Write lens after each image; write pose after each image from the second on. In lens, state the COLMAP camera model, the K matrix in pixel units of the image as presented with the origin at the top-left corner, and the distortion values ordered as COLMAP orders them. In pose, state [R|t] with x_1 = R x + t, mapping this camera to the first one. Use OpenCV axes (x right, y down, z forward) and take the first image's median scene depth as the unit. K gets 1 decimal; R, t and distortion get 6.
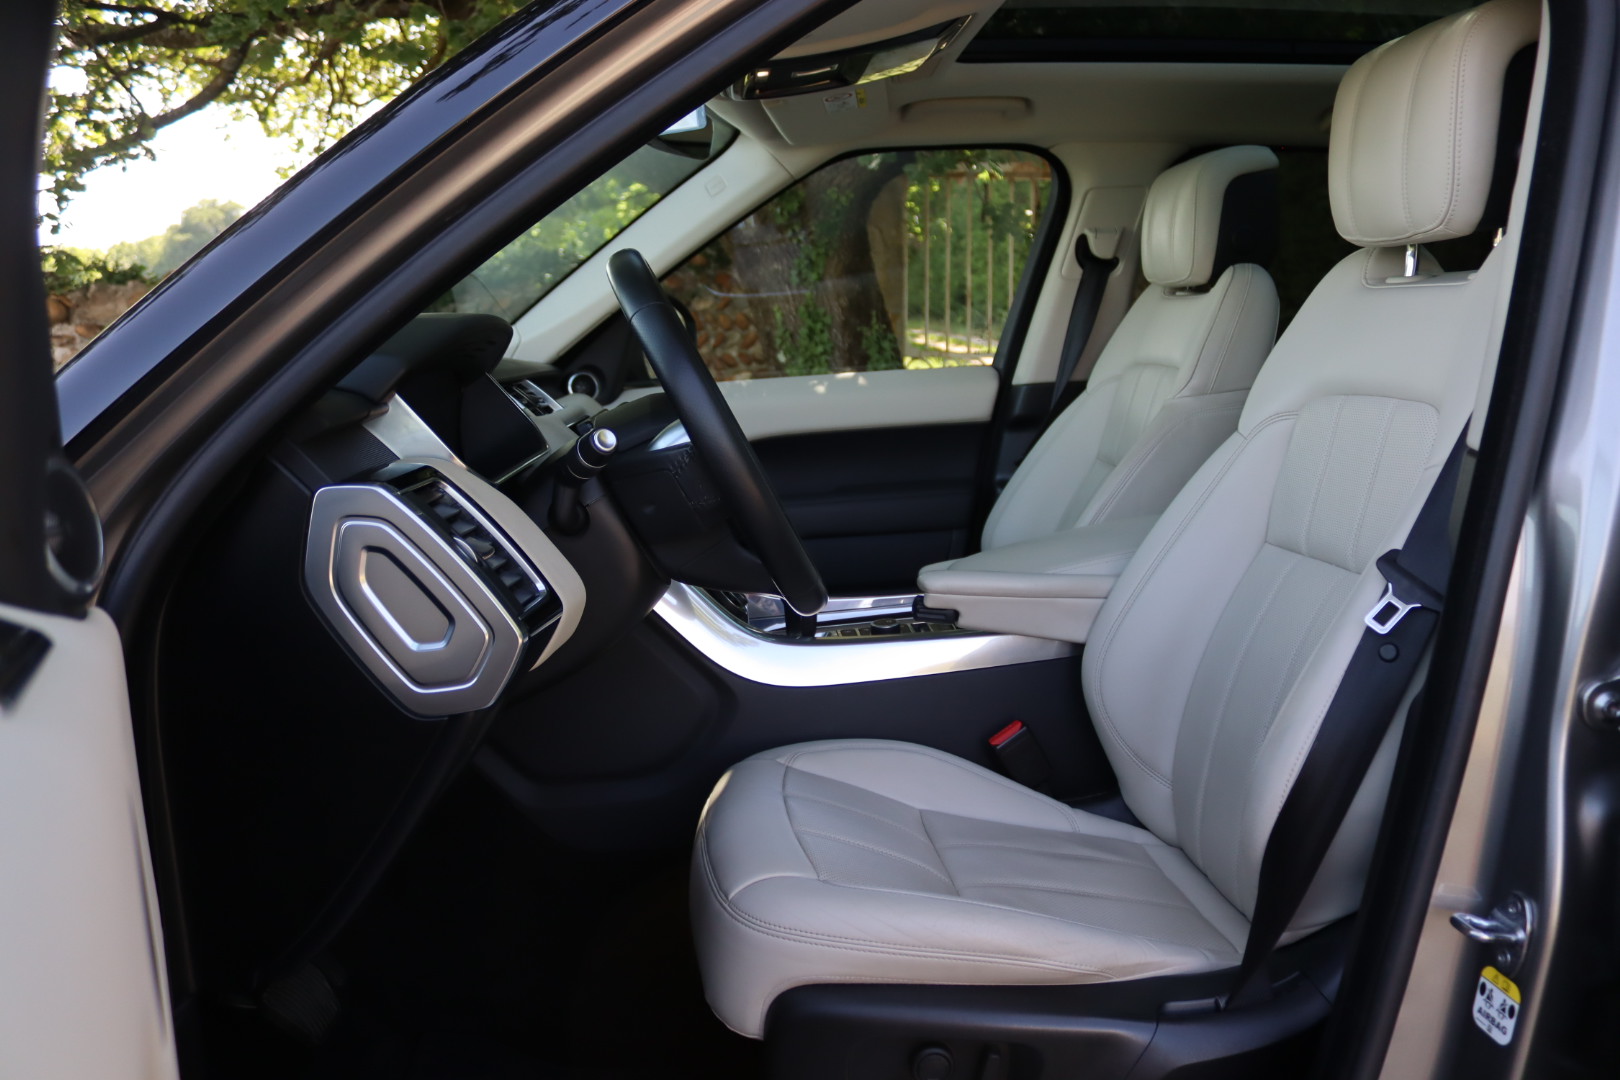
lens RADIAL K [[1357.1, 0, 805.9], [0, 1357.1, 565.3], [0, 0, 1]] dist [-0.167994, 0.155733]
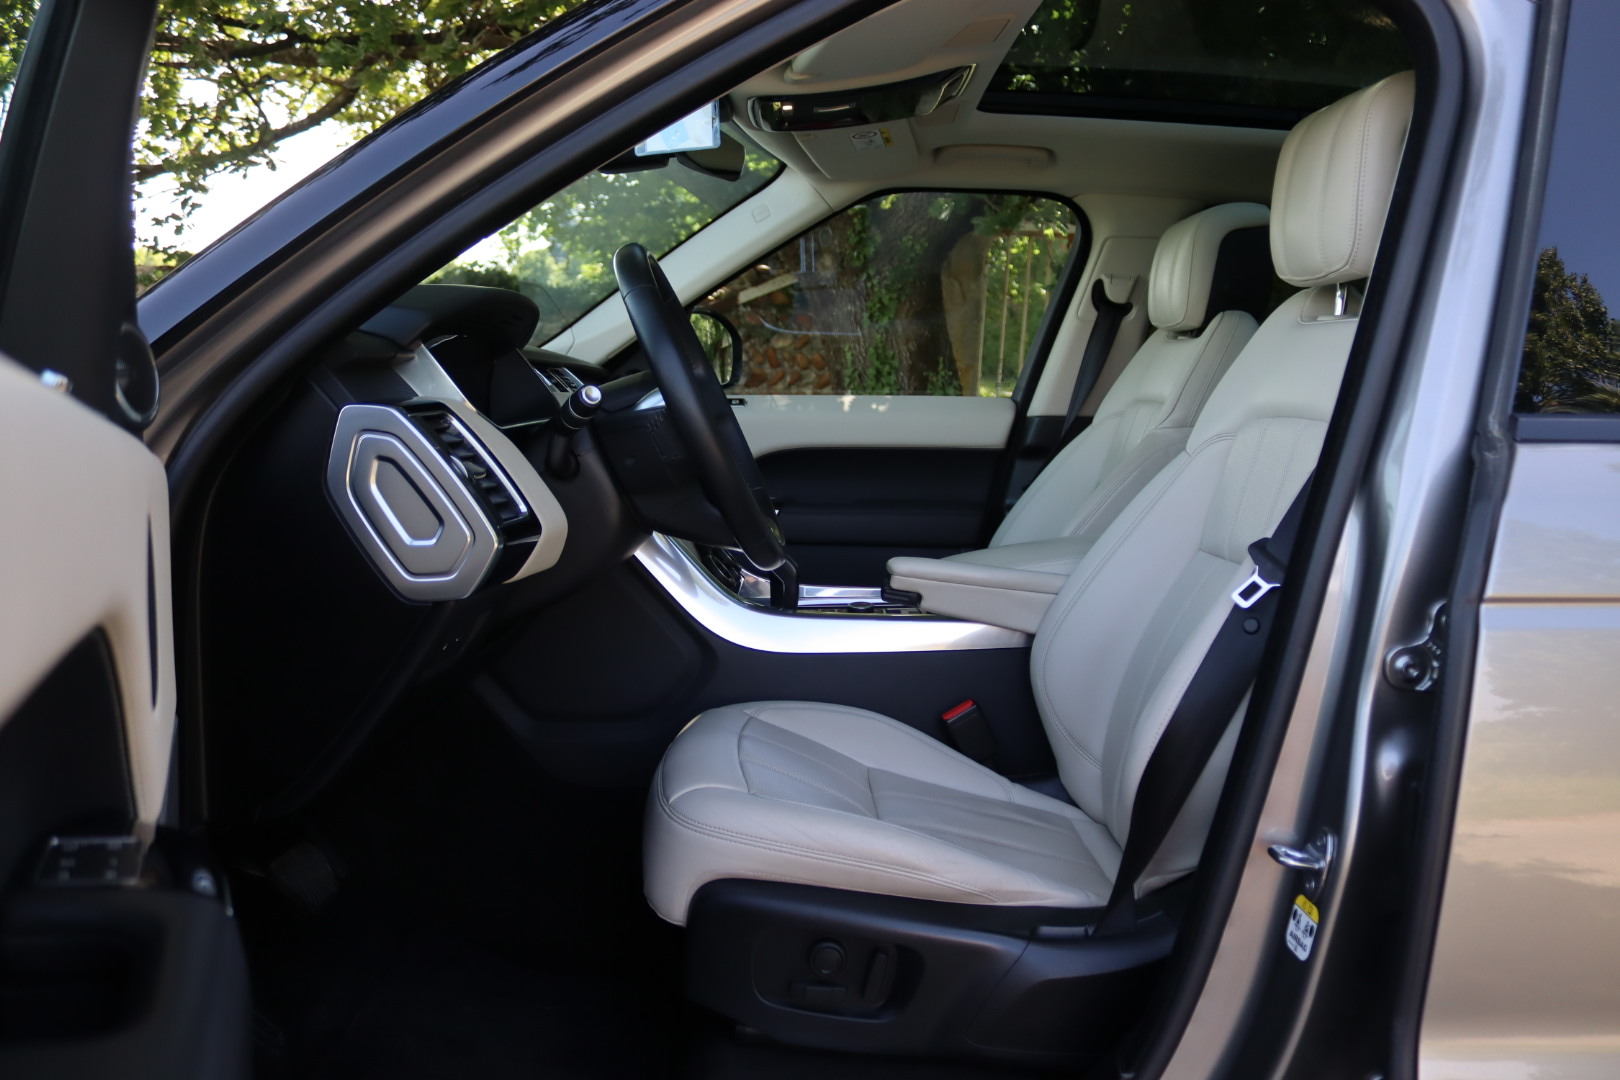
lens RADIAL K [[1357.1, 0, 805.9], [0, 1357.1, 565.3], [0, 0, 1]] dist [-0.167994, 0.155733]
pose [[0.995253, 0.077802, -0.058471, 0.073454], [-0.079936, 0.996182, -0.035091, 0.050894], [0.055517, 0.039598, 0.997672, -0.101914]]
